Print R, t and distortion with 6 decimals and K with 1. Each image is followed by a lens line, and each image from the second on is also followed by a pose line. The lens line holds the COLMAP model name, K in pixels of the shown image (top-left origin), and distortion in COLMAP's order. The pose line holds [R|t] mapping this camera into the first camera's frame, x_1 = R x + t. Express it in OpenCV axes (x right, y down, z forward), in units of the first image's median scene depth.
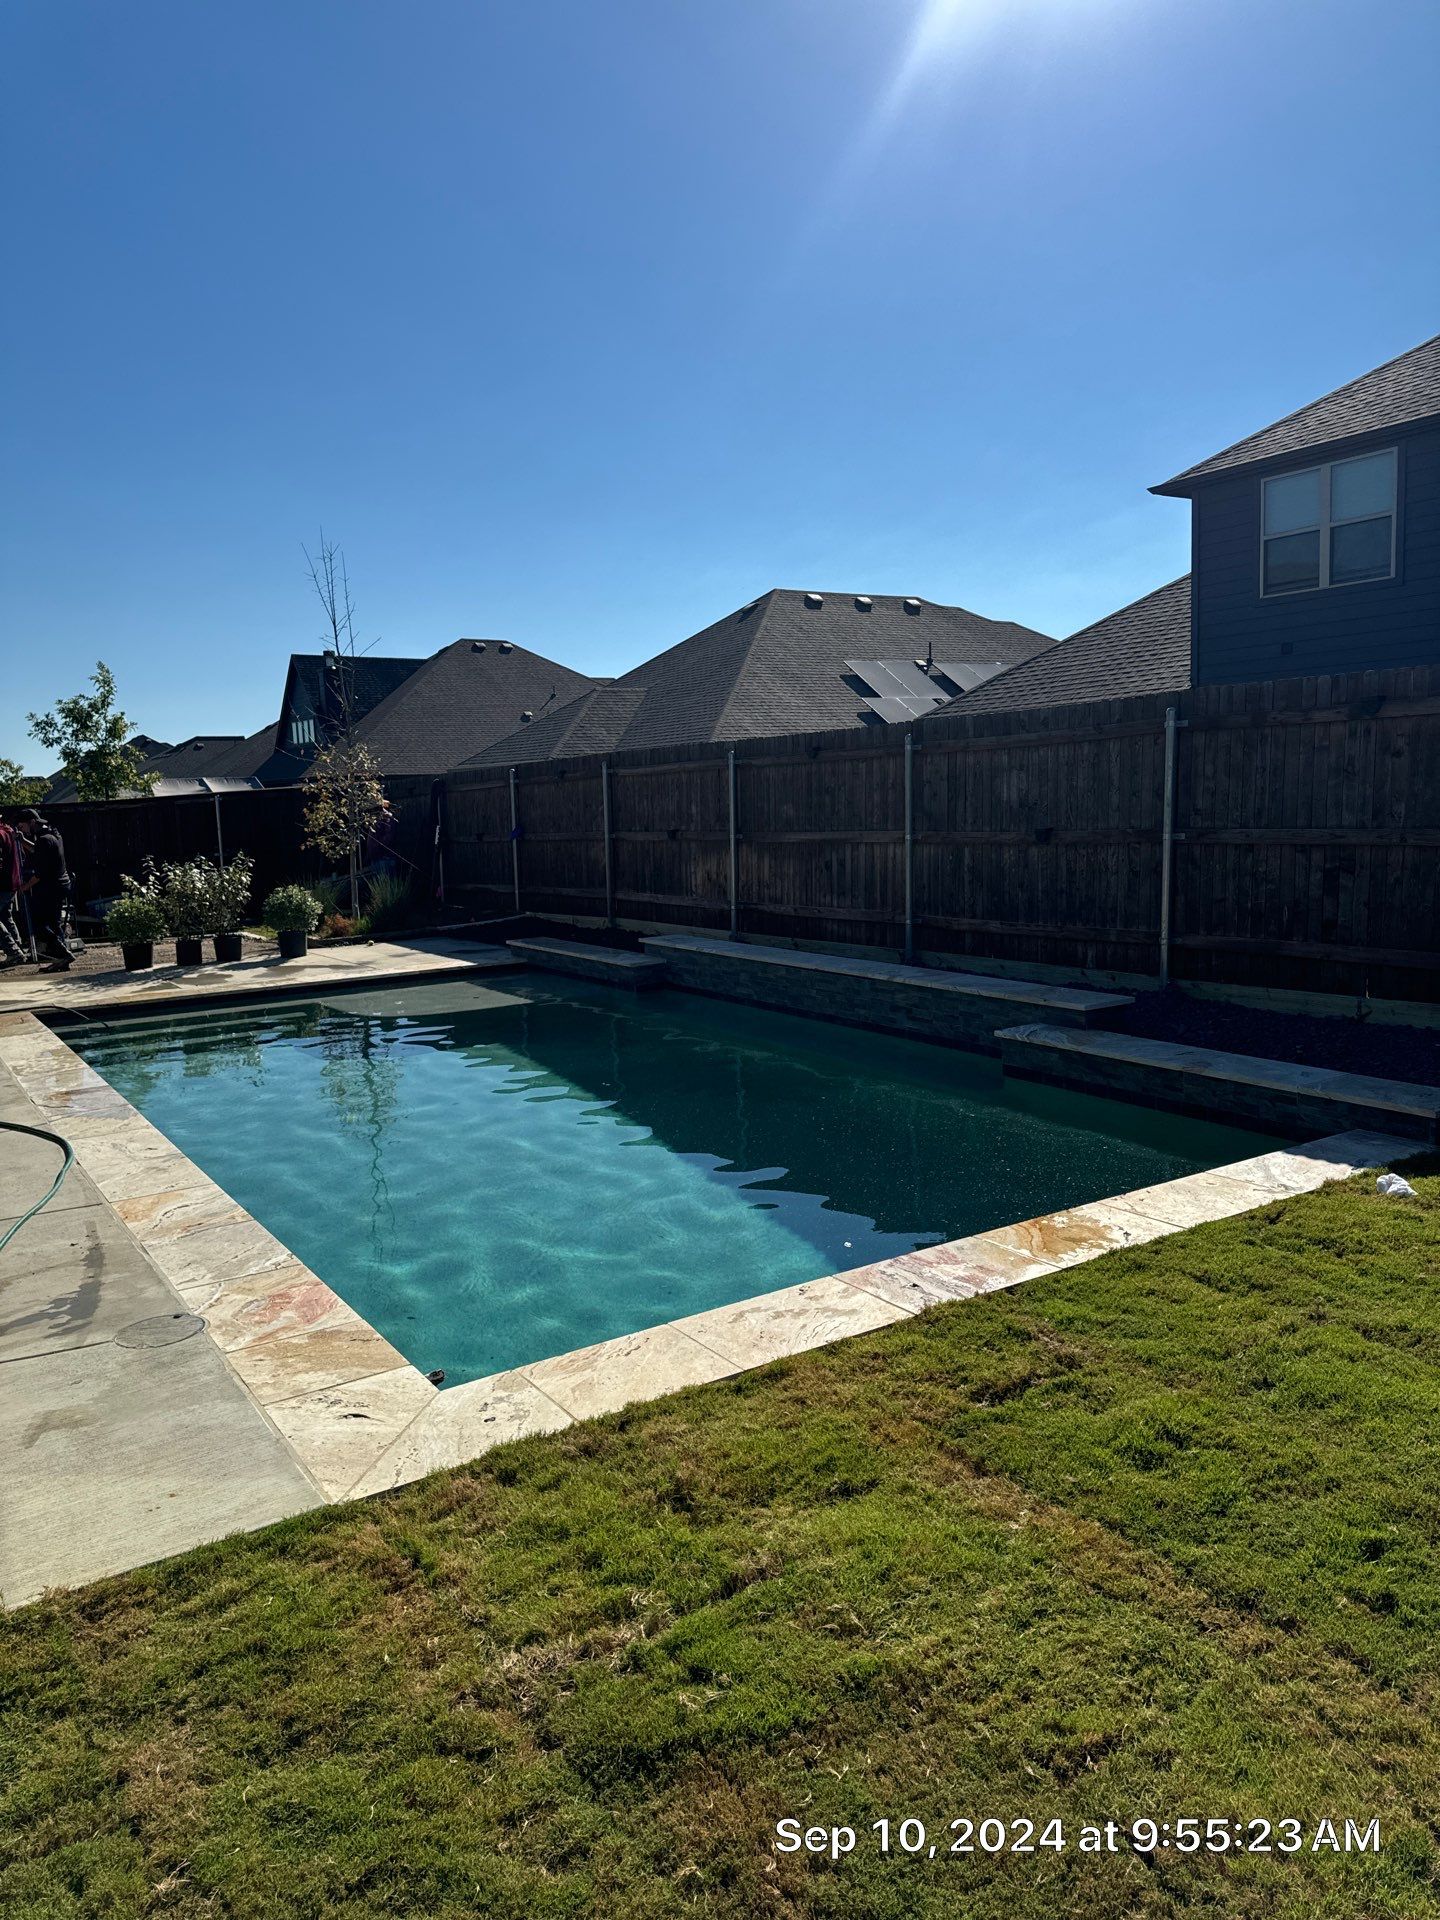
lens RADIAL K [[1359.2, 0, 720.0], [0, 1359.2, 960.0], [0, 0, 1]] dist [0.098791, -0.181449]
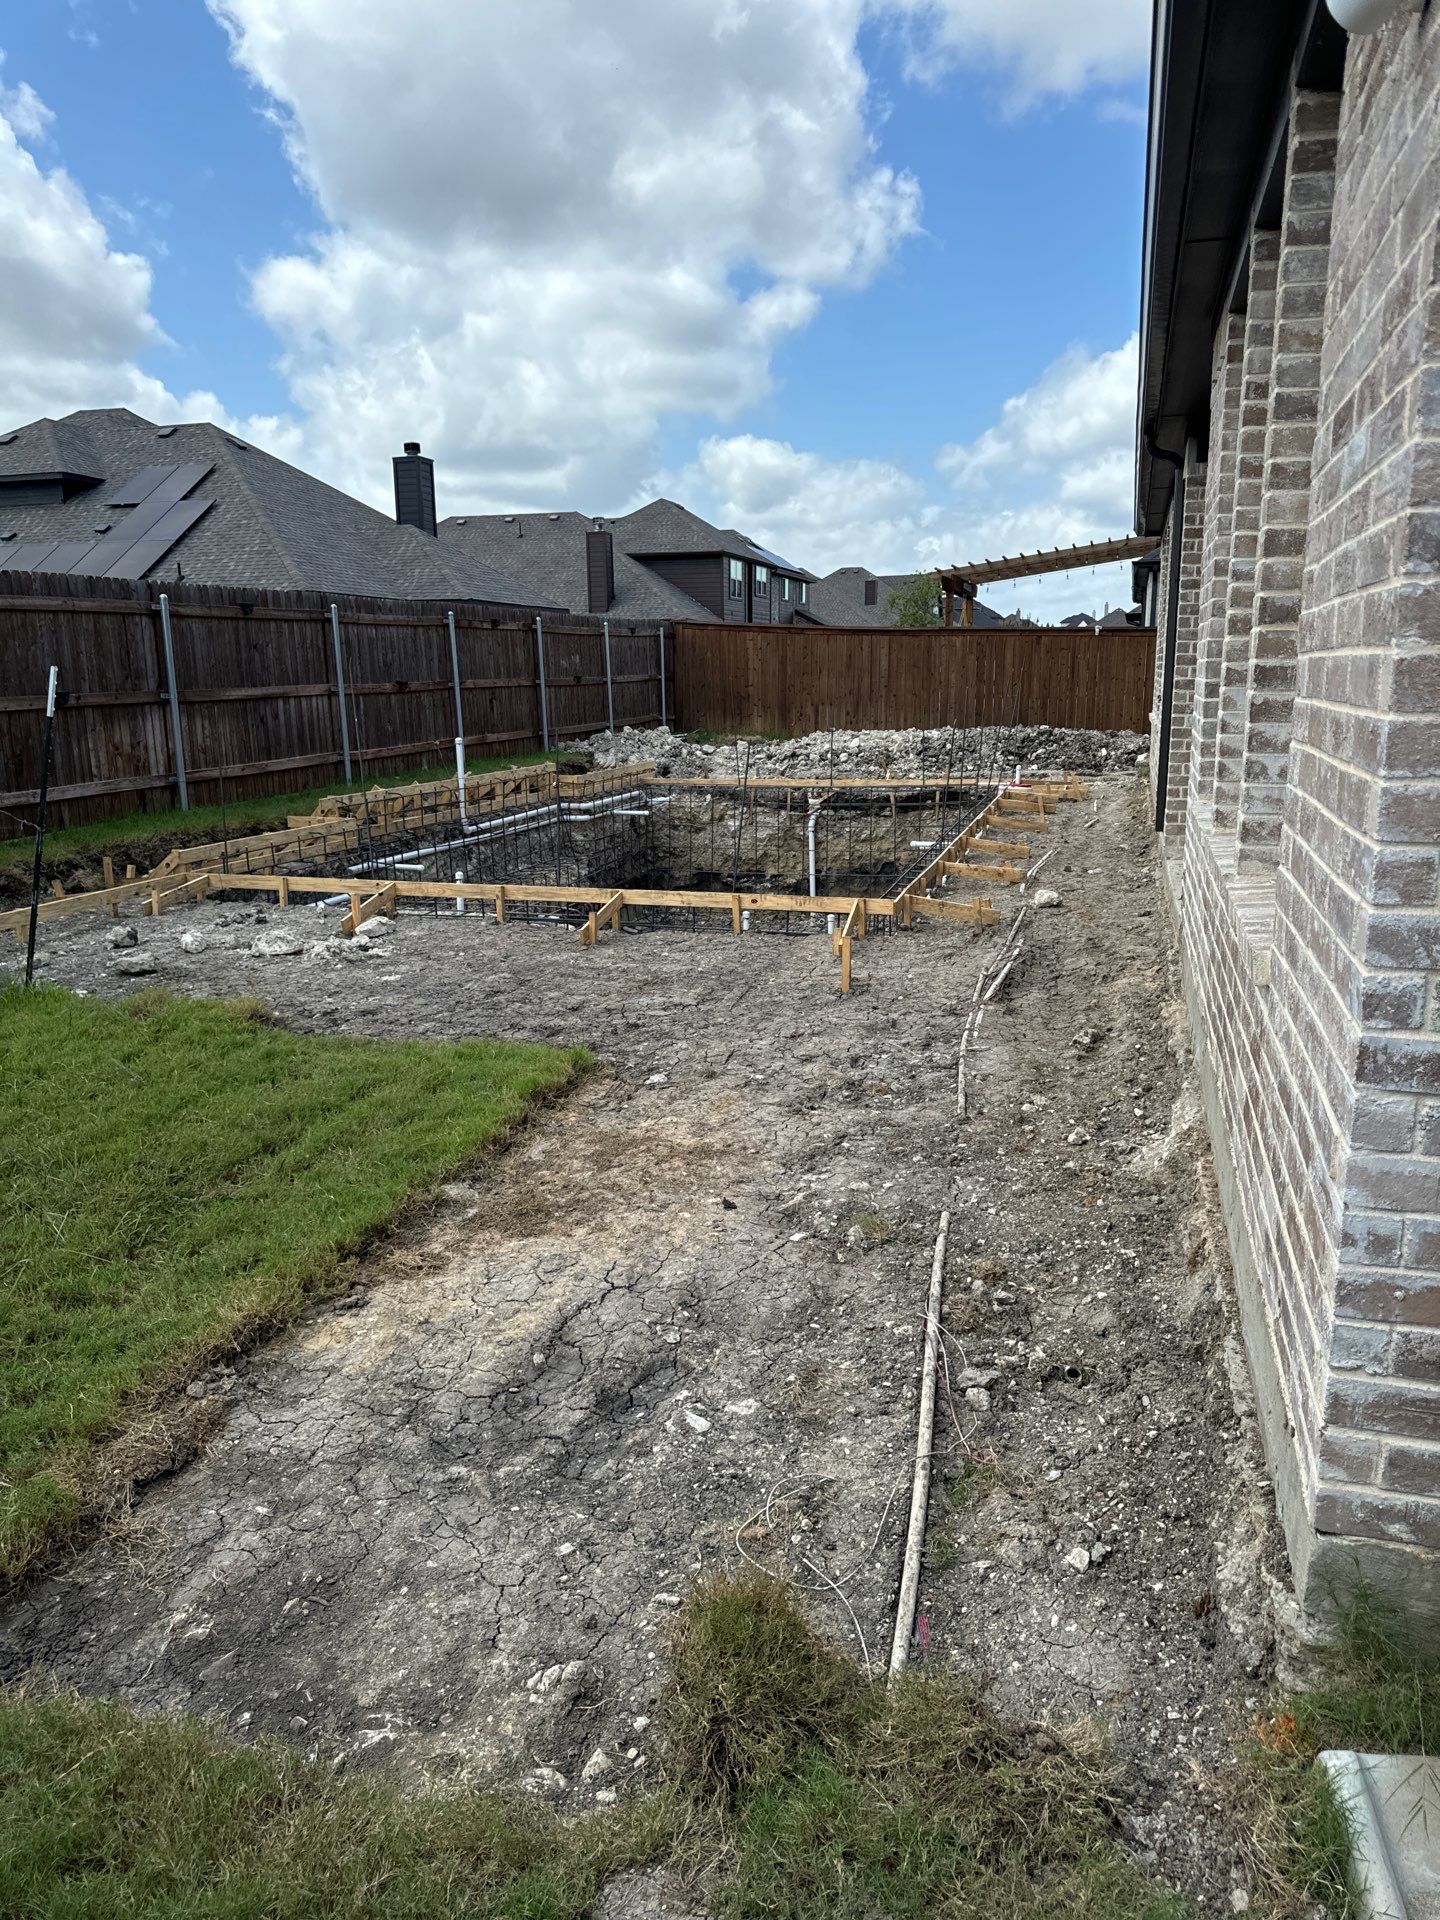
lens RADIAL K [[1359.2, 0, 720.0], [0, 1359.2, 960.0], [0, 0, 1]] dist [0.098791, -0.181449]
pose [[-0.648414, -0.116352, 0.752344, -1.023047], [0.128432, 0.957368, 0.258750, -0.128031], [-0.750376, 0.264402, -0.605827, 1.506330]]
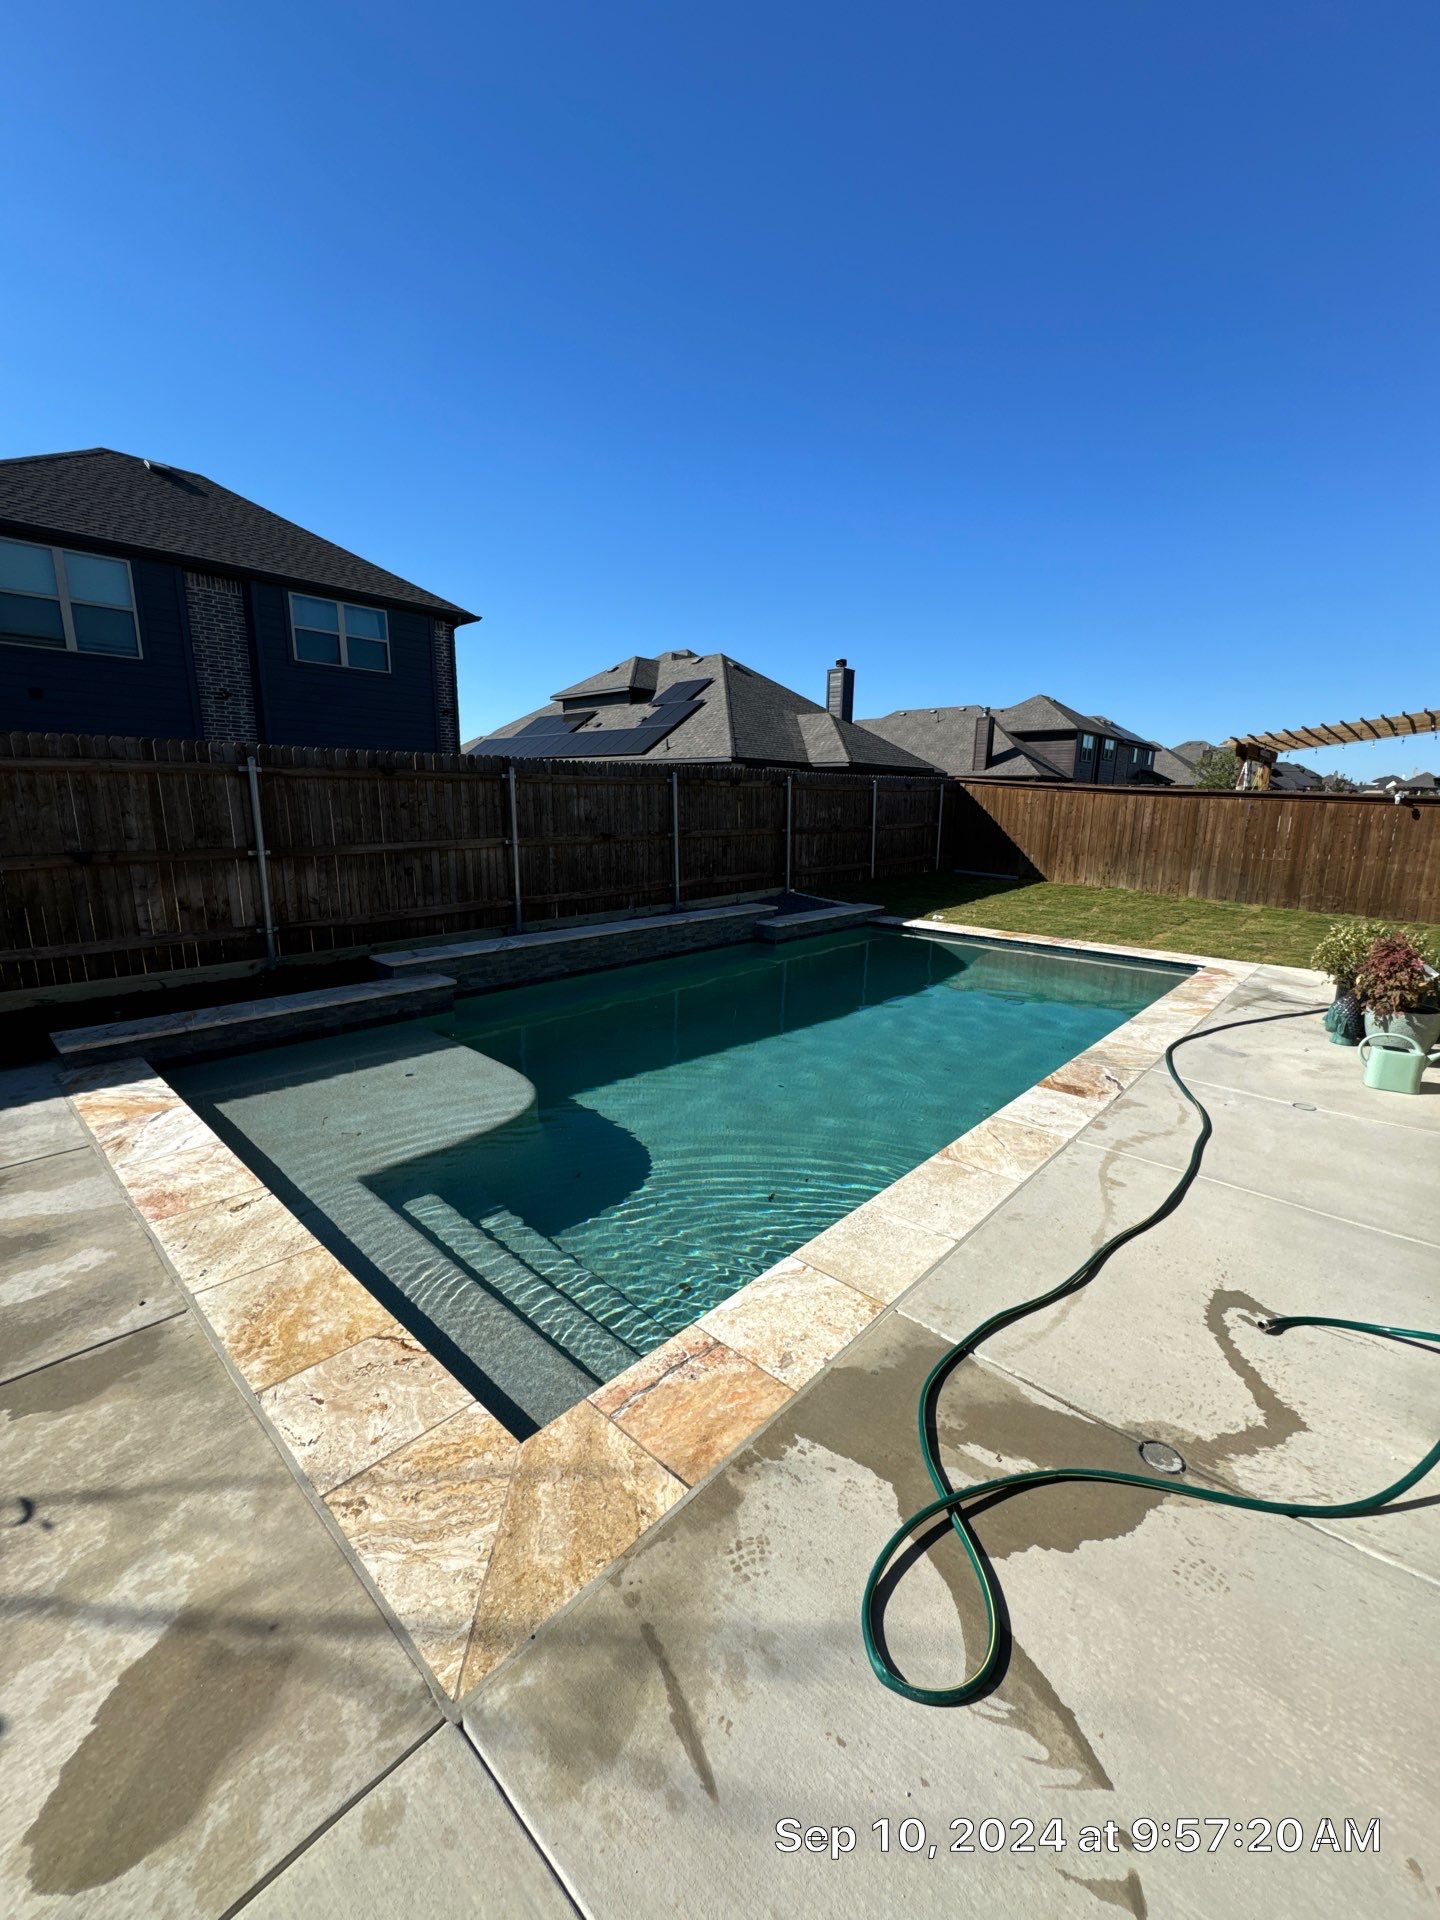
lens RADIAL K [[770.0, 0, 720.0], [0, 770.0, 960.0], [0, 0, 1]] dist [0.000525, -0.000063]
pose [[-0.249992, -0.166387, 0.953845, -0.651969], [0.113604, 0.973280, 0.199551, -0.101810], [-0.961560, 0.158247, -0.224410, 0.955488]]
